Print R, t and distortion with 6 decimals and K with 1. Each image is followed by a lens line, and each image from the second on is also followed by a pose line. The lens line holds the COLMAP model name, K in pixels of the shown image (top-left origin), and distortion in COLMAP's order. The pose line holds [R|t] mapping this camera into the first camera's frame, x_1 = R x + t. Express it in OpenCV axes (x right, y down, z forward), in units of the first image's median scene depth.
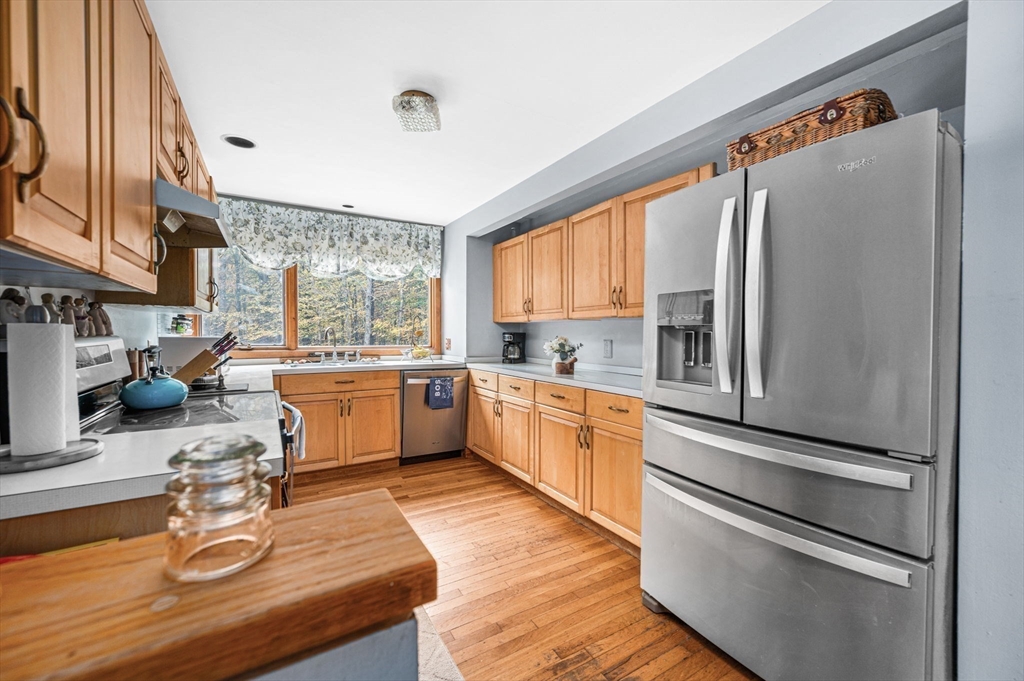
lens RADIAL K [[405.9, 0, 506.7], [0, 405.9, 338.3], [0, 0, 1]] dist [-0.000655, -0.000002]
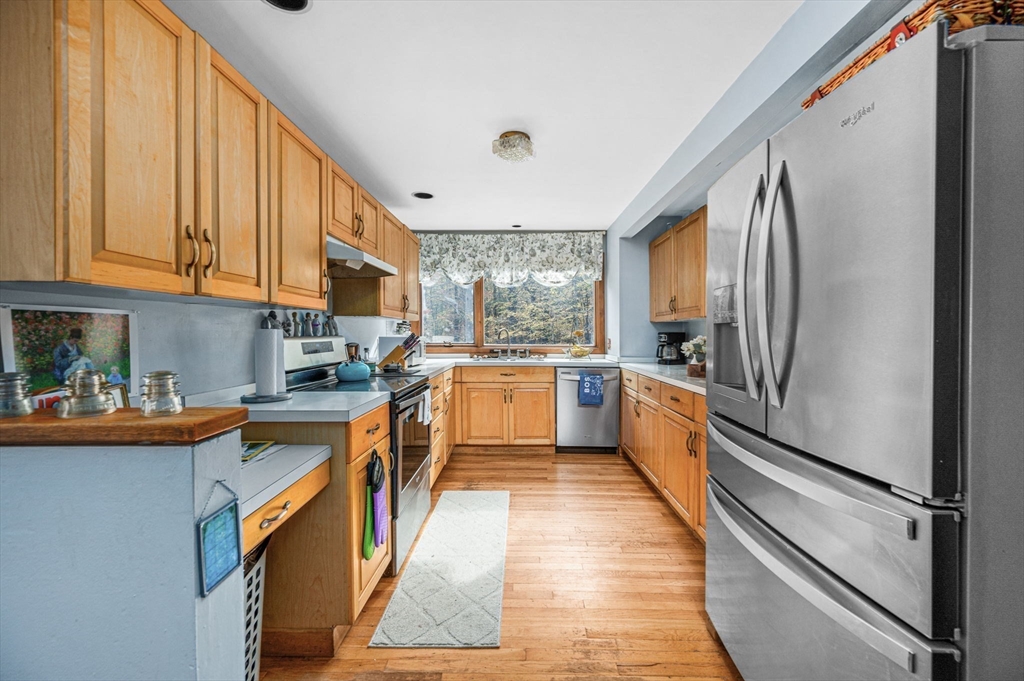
lens RADIAL K [[408.7, 0, 516.3], [0, 408.7, 336.5], [0, 0, 1]] dist [-0.000087, -0.000139]
pose [[0.848182, 0.000350, -0.529705, 0.240927], [-0.003275, 0.999984, -0.004582, 0.001308], [0.529695, 0.005621, 0.848170, -0.007084]]
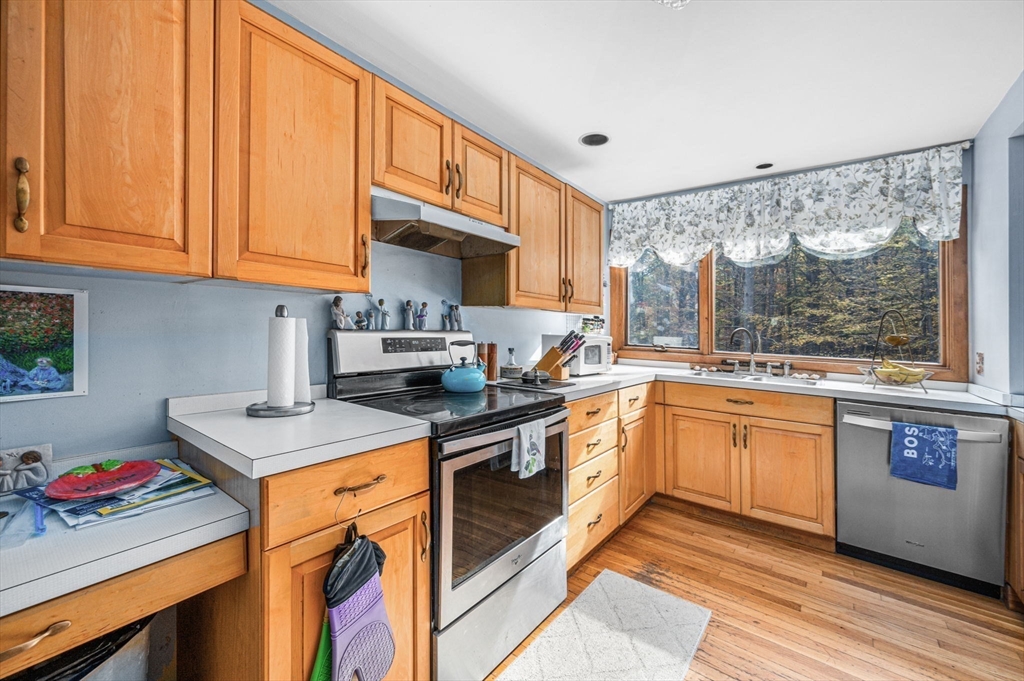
lens RADIAL K [[419.9, 0, 509.1], [0, 419.9, 322.0], [0, 0, 1]] dist [-0.000988, -0.000016]
pose [[0.364793, -0.009909, -0.931036, 0.155097], [-0.037295, 0.998985, -0.025245, -0.002775], [0.930342, 0.043933, 0.364053, 0.296153]]
